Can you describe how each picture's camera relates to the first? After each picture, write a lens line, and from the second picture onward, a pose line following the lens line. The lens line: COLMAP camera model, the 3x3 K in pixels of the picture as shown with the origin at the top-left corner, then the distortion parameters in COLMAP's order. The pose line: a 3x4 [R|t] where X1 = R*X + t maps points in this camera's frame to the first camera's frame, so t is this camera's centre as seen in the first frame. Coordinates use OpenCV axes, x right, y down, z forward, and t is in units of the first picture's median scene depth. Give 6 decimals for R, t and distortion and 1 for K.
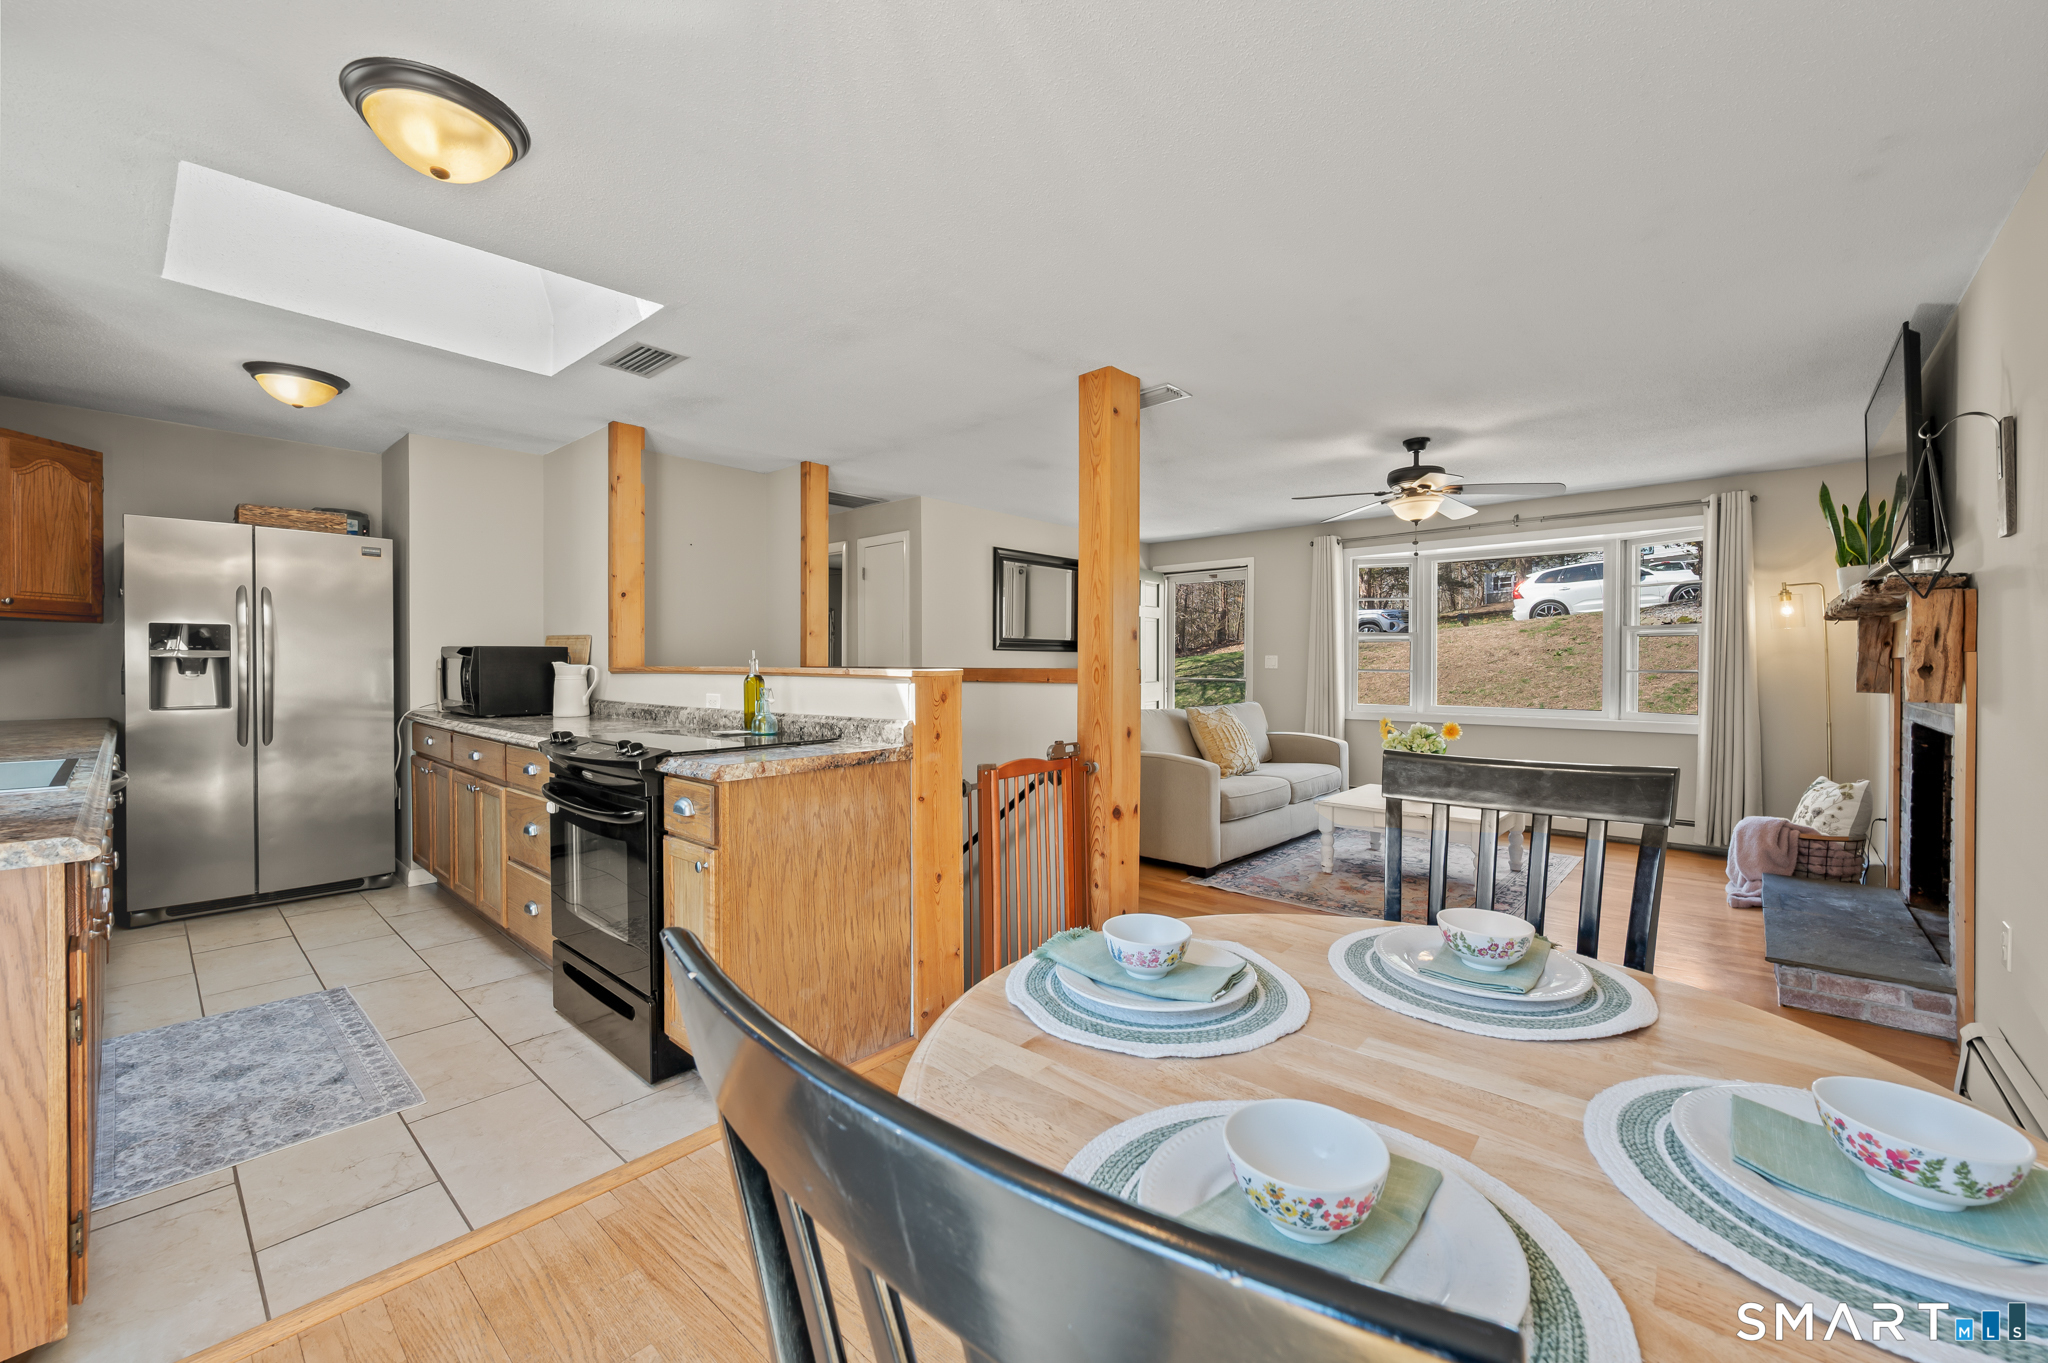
lens RADIAL K [[804.9, 0, 1024.9], [0, 804.9, 674.3], [0, 0, 1]] dist [-0.000121, -0.000085]
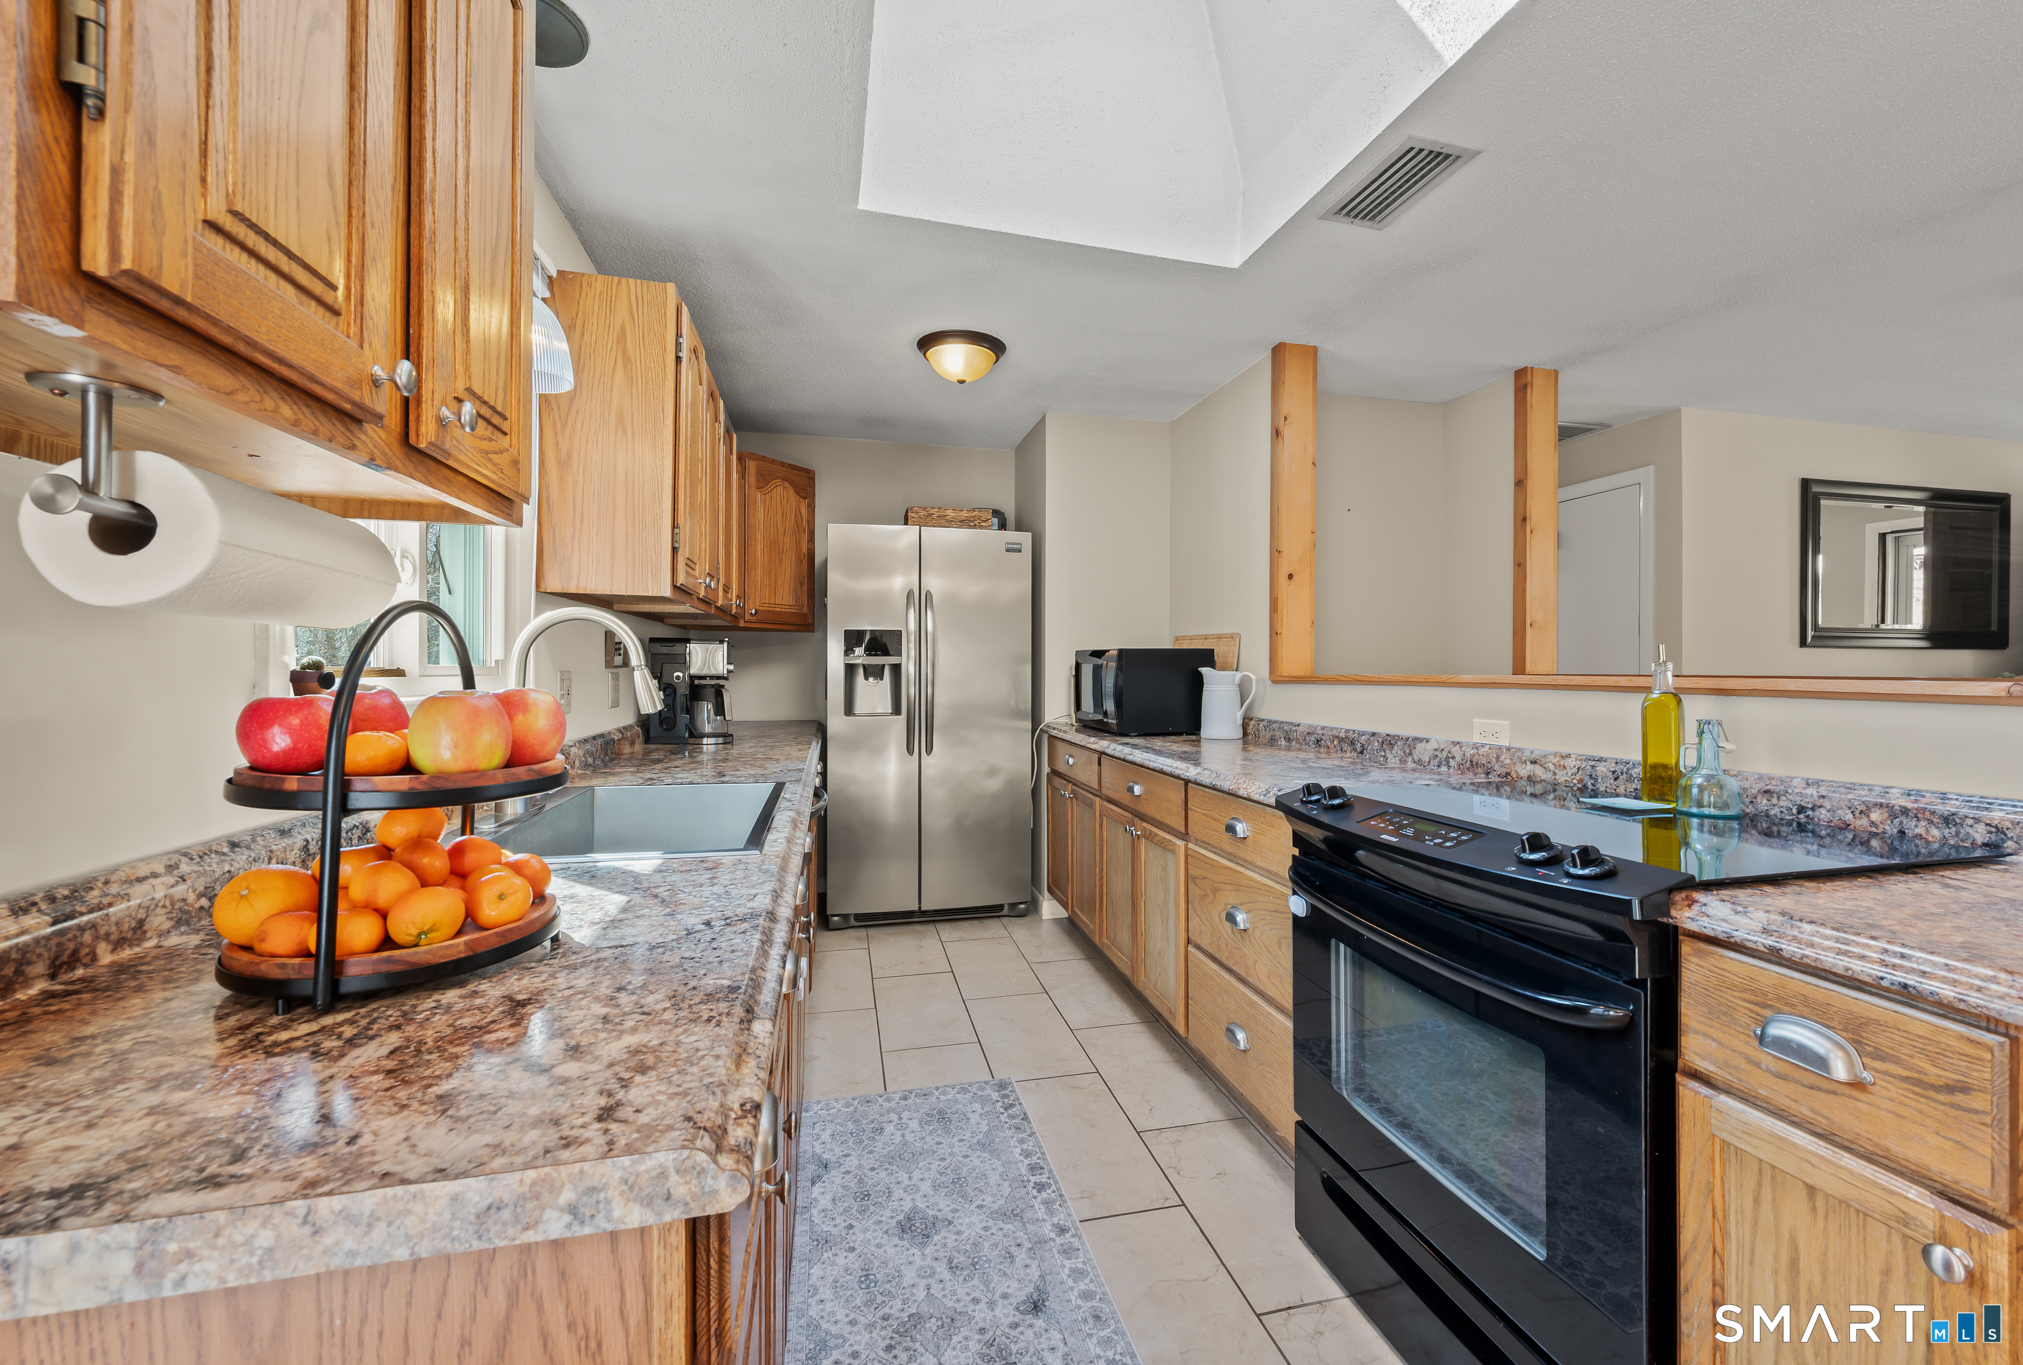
lens RADIAL K [[826.4, 0, 1020.4], [0, 826.4, 670.9], [0, 0, 1]] dist [-0.005239, 0.002658]
pose [[0.815954, 0.000586, -0.578116, -0.301998], [-0.006876, 0.999939, -0.008693, -0.004625], [0.578076, 0.011068, 0.815908, 0.276748]]
